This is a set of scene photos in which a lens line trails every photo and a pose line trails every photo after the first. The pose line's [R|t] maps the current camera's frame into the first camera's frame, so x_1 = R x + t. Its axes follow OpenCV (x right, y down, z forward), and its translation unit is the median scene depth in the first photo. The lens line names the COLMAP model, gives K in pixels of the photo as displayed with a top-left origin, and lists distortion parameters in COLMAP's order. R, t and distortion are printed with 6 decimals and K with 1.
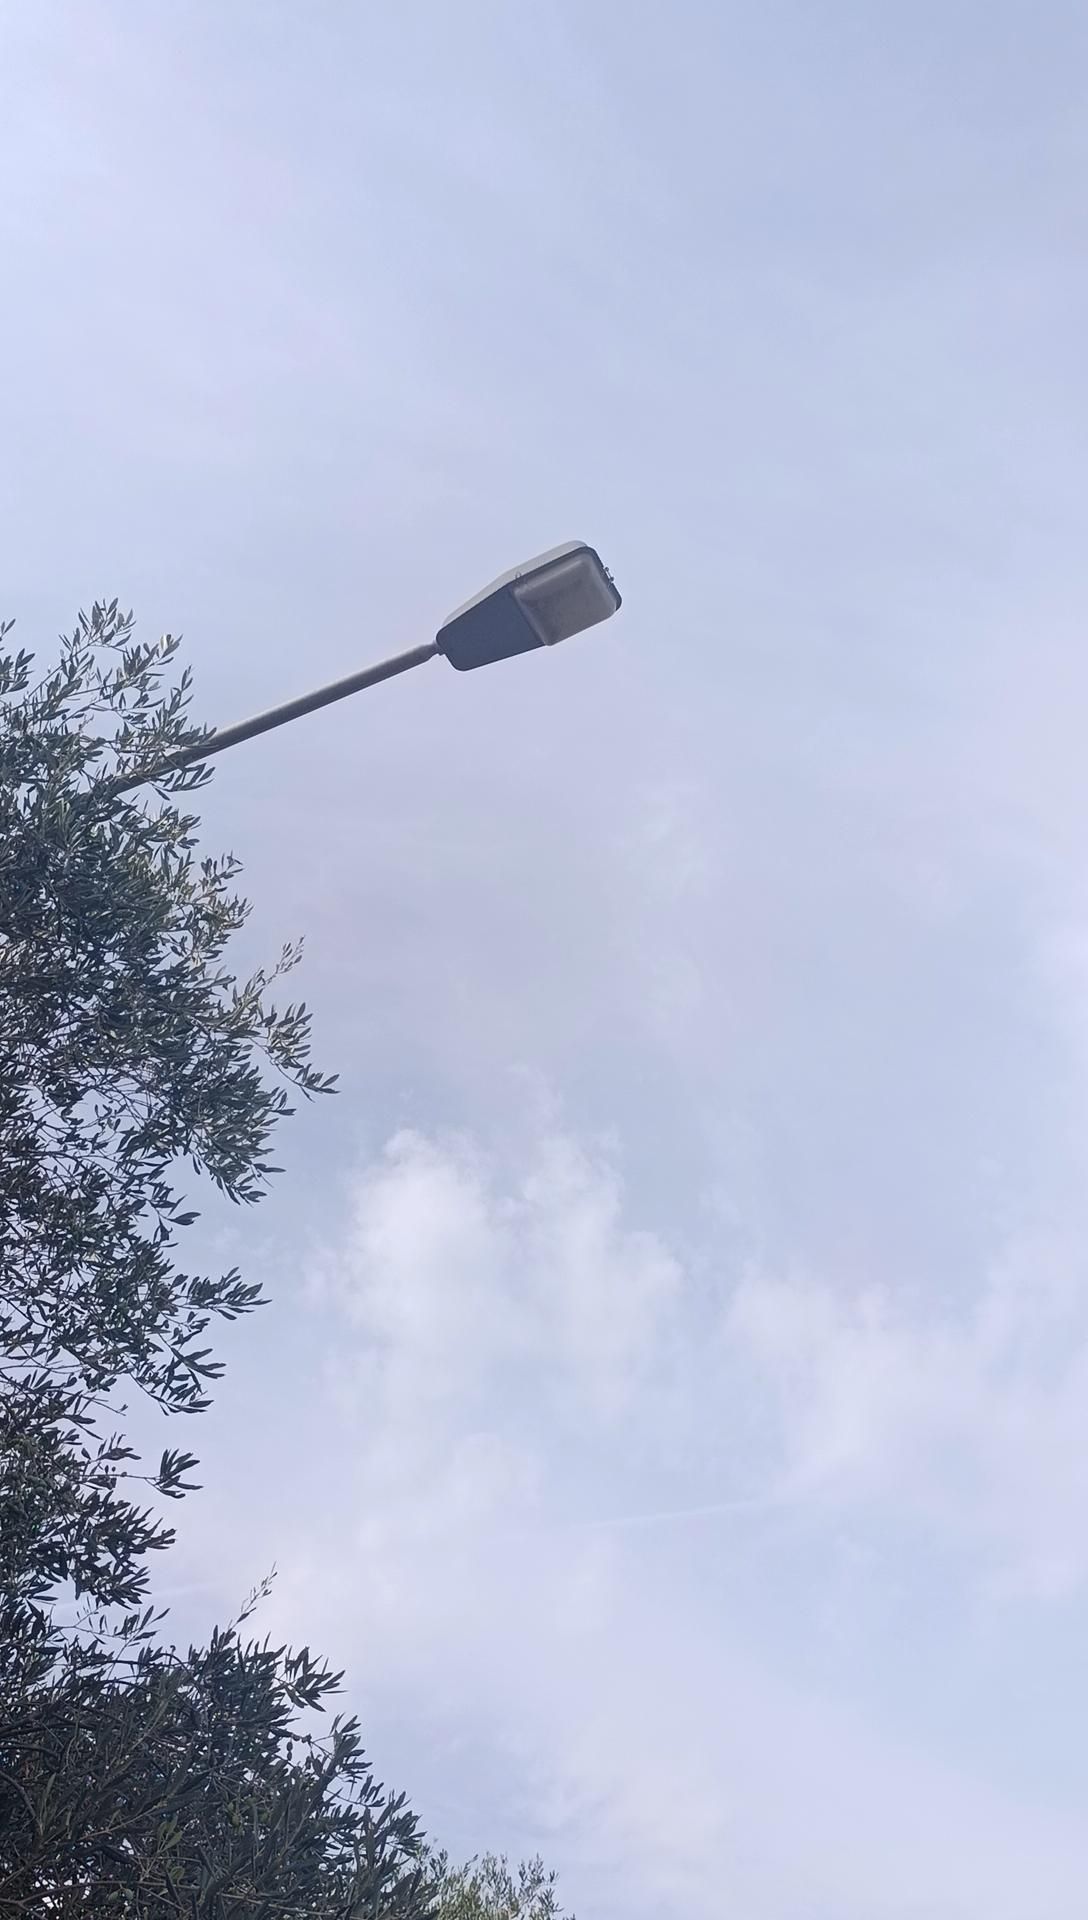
lens RADIAL K [[1976.3, 0, 462.4], [0, 1976.3, 906.0], [0, 0, 1]] dist [0.013199, 0.005531]
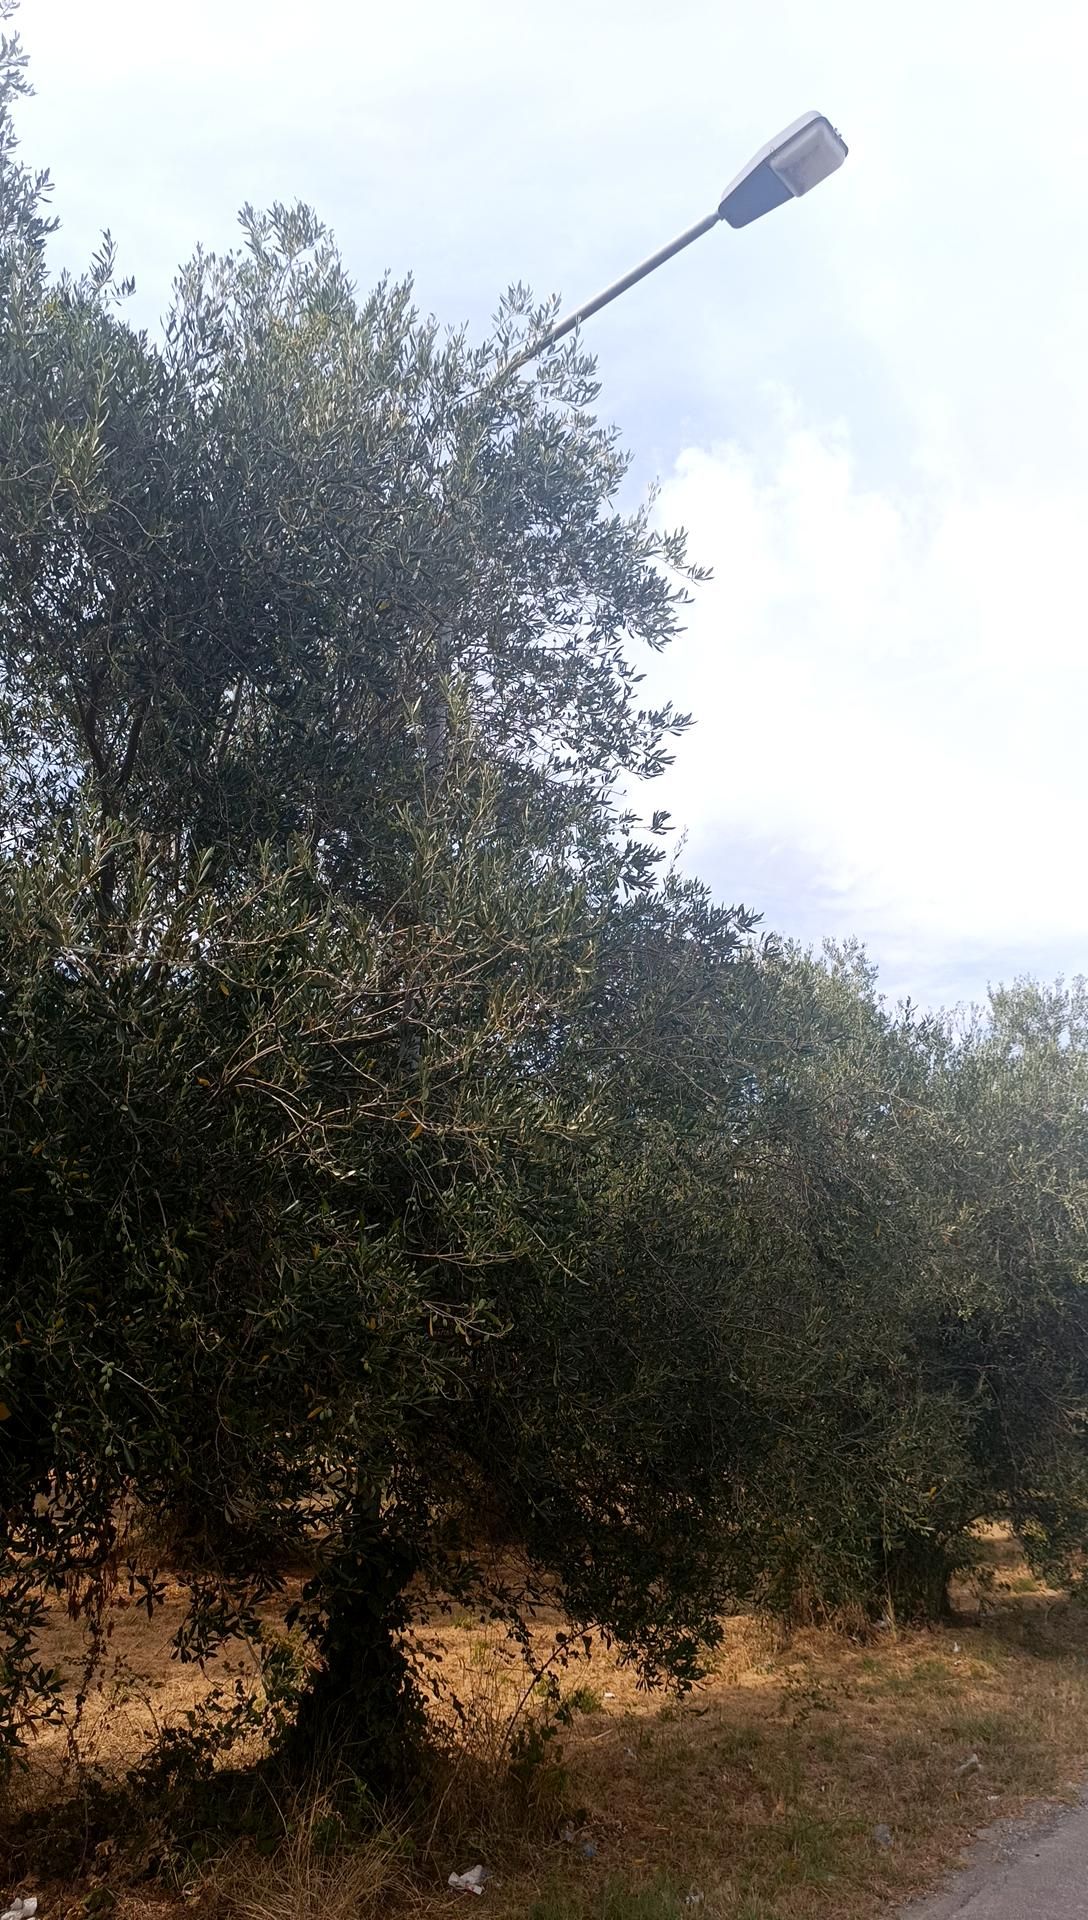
lens RADIAL K [[1358.9, 0, 544.0], [0, 1358.9, 960.0], [0, 0, 1]] dist [0.003180, -0.001478]
pose [[0.976353, -0.122827, -0.177901, -0.036170], [0.190540, 0.877677, 0.439747, -0.152685], [0.102127, -0.463246, 0.880326, -0.157893]]
